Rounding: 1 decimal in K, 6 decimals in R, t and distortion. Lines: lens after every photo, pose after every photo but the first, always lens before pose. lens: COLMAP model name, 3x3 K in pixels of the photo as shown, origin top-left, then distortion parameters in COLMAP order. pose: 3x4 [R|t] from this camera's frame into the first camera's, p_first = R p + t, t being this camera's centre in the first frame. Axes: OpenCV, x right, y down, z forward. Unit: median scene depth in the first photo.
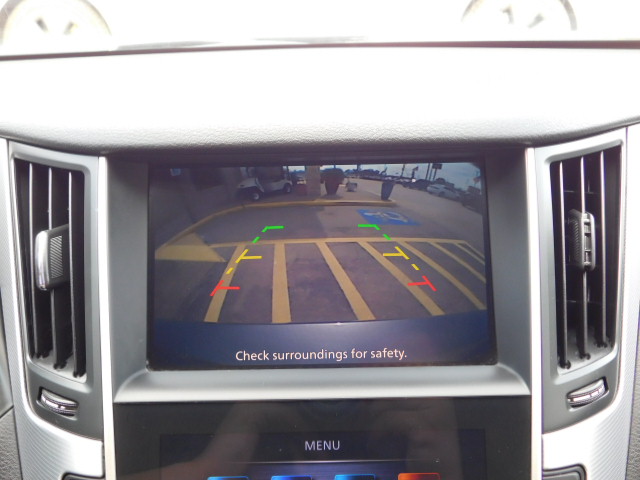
lens RADIAL K [[873.9, 0, 318.4], [0, 873.9, 237.9], [0, 0, 1]] dist [-0.034943, 0.000000]
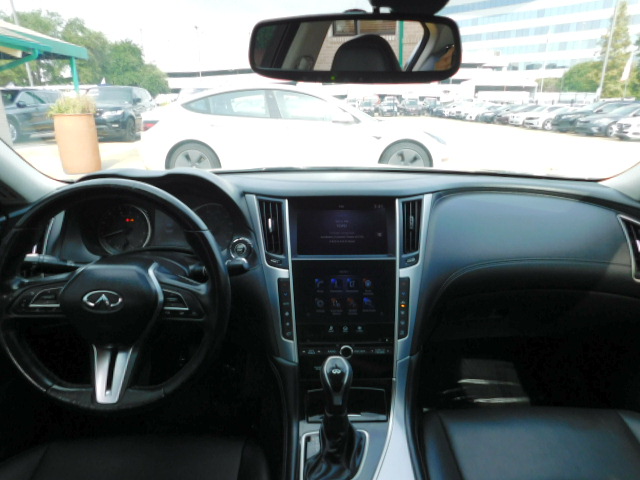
lens RADIAL K [[421.7, 0, 320.4], [0, 421.7, 243.2], [0, 0, 1]] dist [-0.048780, 0.035178]
pose [[0.999574, 0.013382, 0.025952, -0.144936], [-0.012276, 0.999029, -0.042313, 0.180397], [-0.026493, 0.041976, 0.998767, -0.863867]]
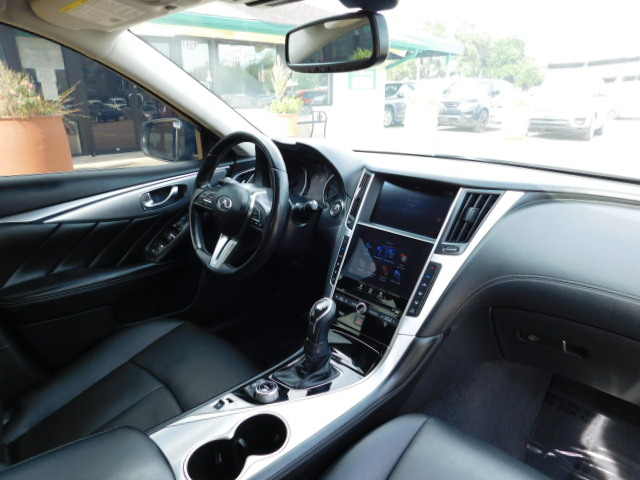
lens RADIAL K [[421.7, 0, 323.7], [0, 421.7, 241.8], [0, 0, 1]] dist [-0.048780, 0.035178]
pose [[0.708134, 0.250771, -0.660045, 1.105447], [-0.264382, 0.960972, 0.081459, 0.138238], [0.654713, 0.116820, 0.746796, -0.761348]]
